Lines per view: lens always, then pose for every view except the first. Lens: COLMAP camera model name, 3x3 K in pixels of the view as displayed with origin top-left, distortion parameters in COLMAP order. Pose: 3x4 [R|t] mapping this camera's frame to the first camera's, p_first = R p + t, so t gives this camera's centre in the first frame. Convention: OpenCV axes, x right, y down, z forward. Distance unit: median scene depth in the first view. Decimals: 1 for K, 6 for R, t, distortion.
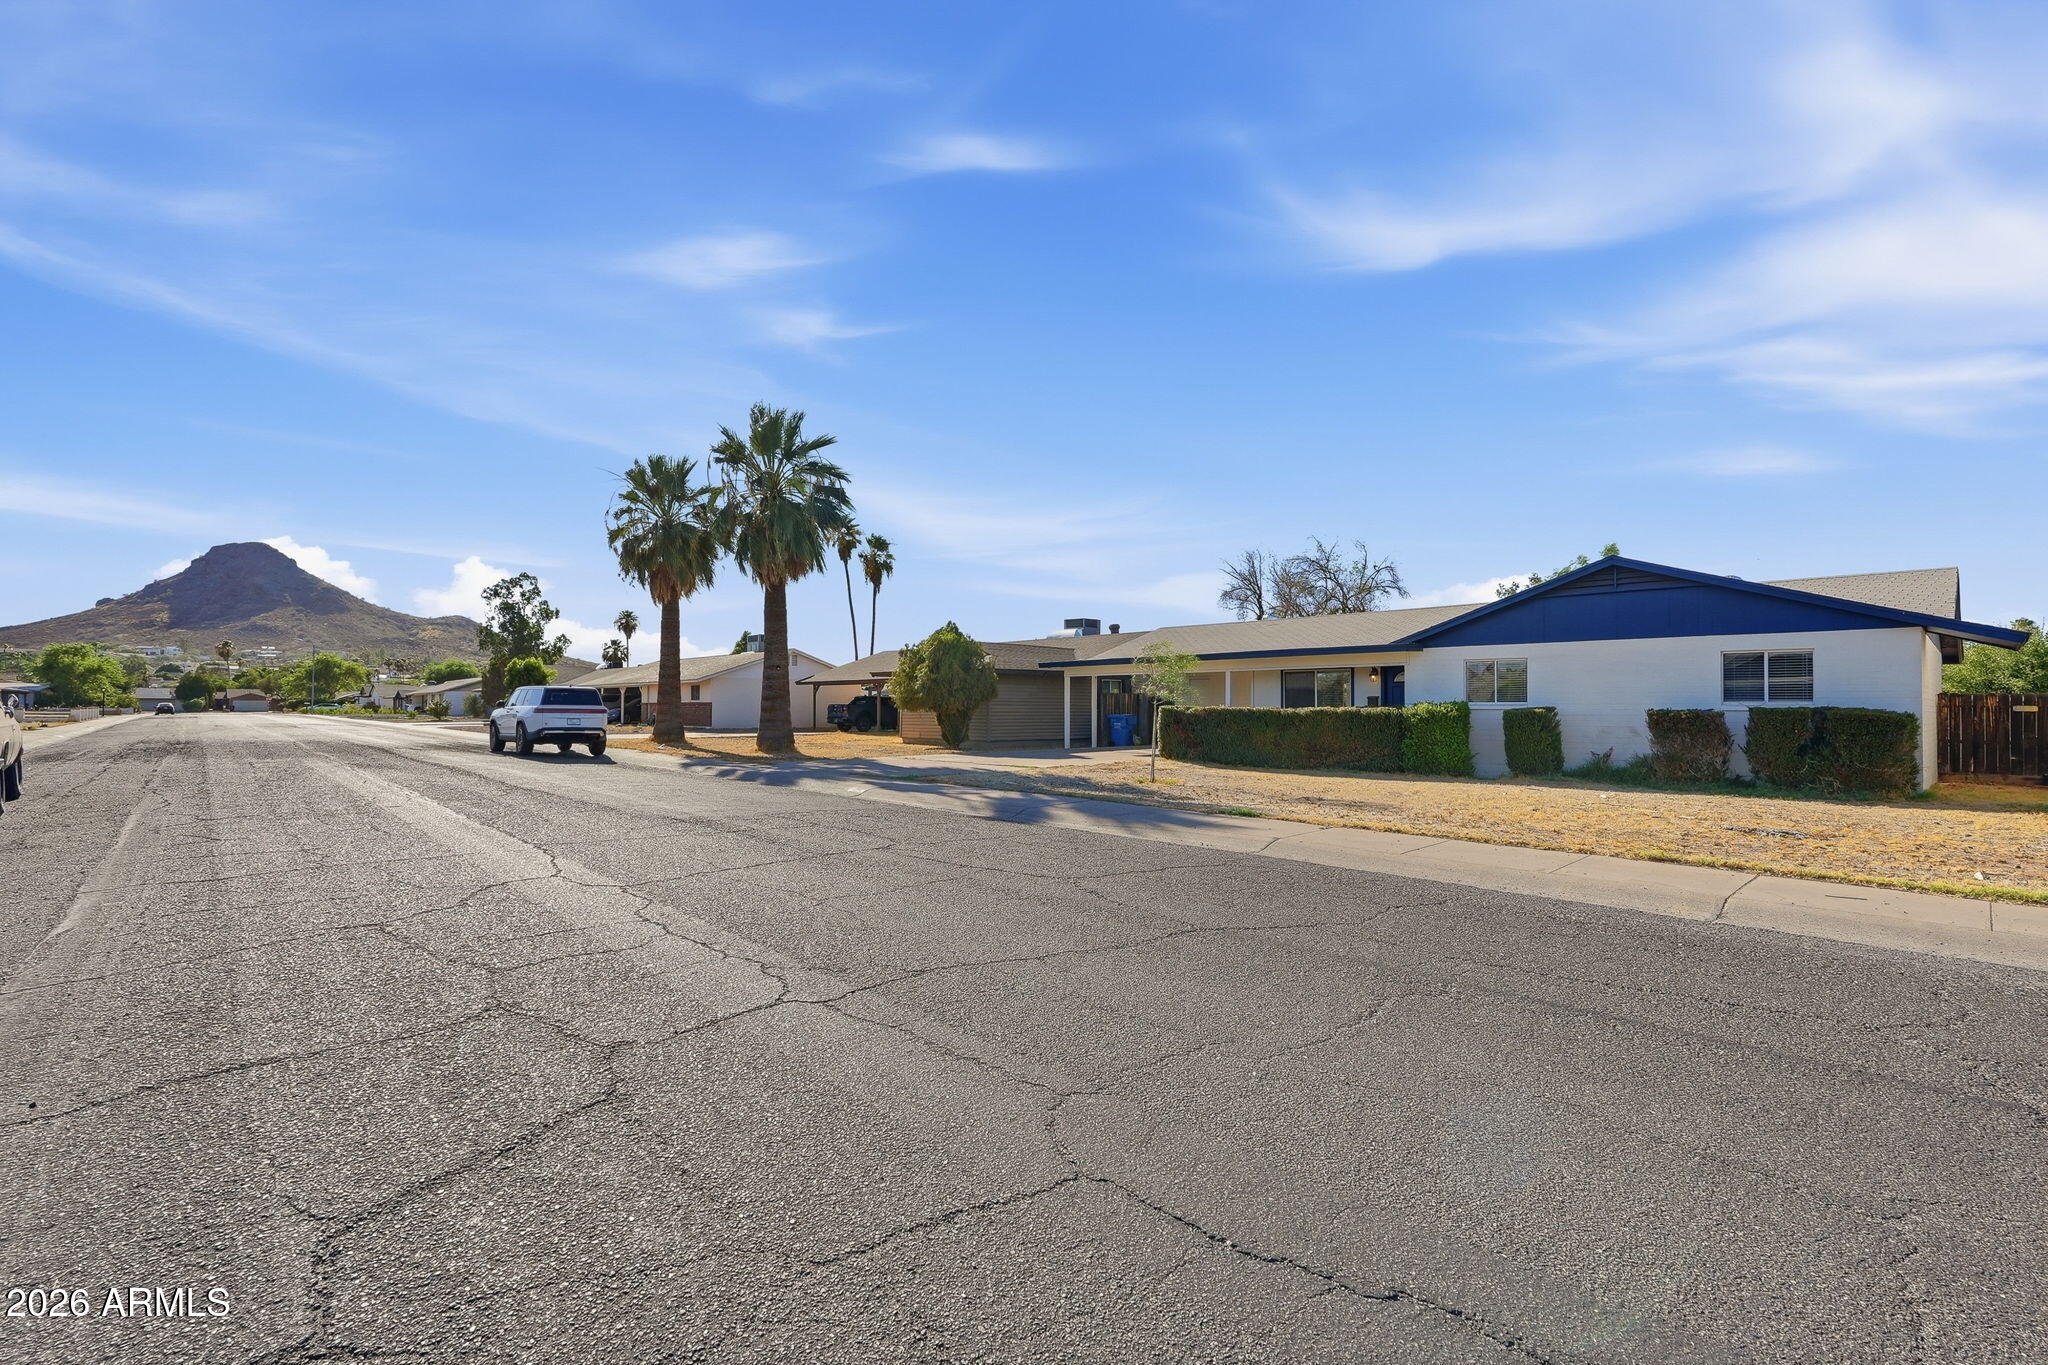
lens RADIAL K [[1016.9, 0, 1019.5], [0, 1016.9, 682.2], [0, 0, 1]] dist [-0.000414, 0.000713]
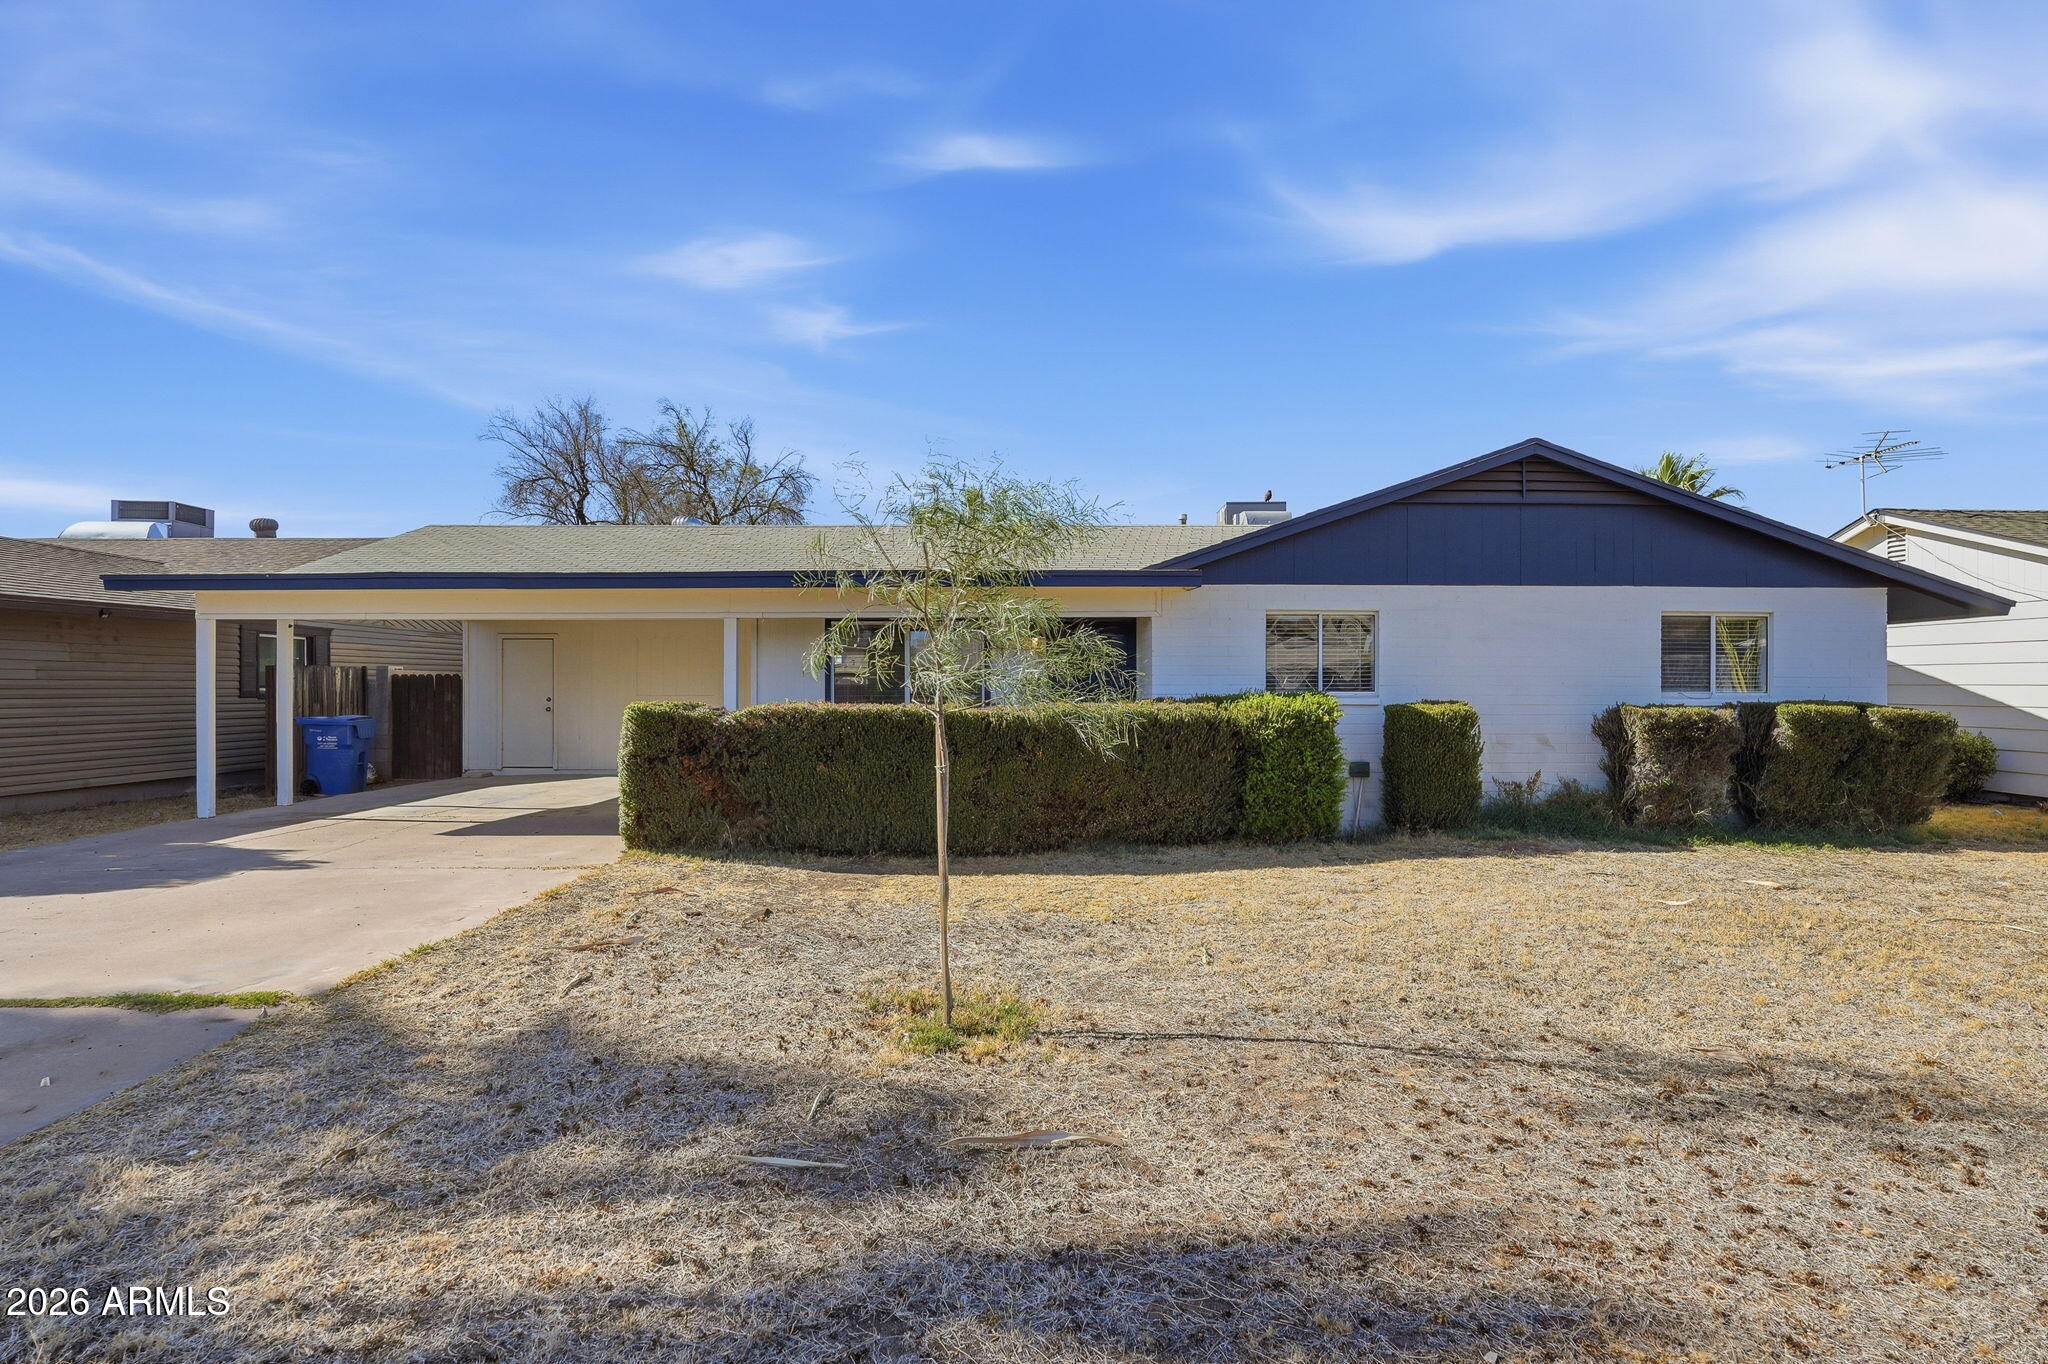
lens RADIAL K [[1016.9, 0, 1019.5], [0, 1016.9, 681.7], [0, 0, 1]] dist [-0.000414, 0.000713]
pose [[0.686647, -0.003824, 0.726981, -0.031165], [-0.019223, 0.999541, 0.023414, 0.005420], [-0.726737, -0.030052, 0.686258, 0.756469]]
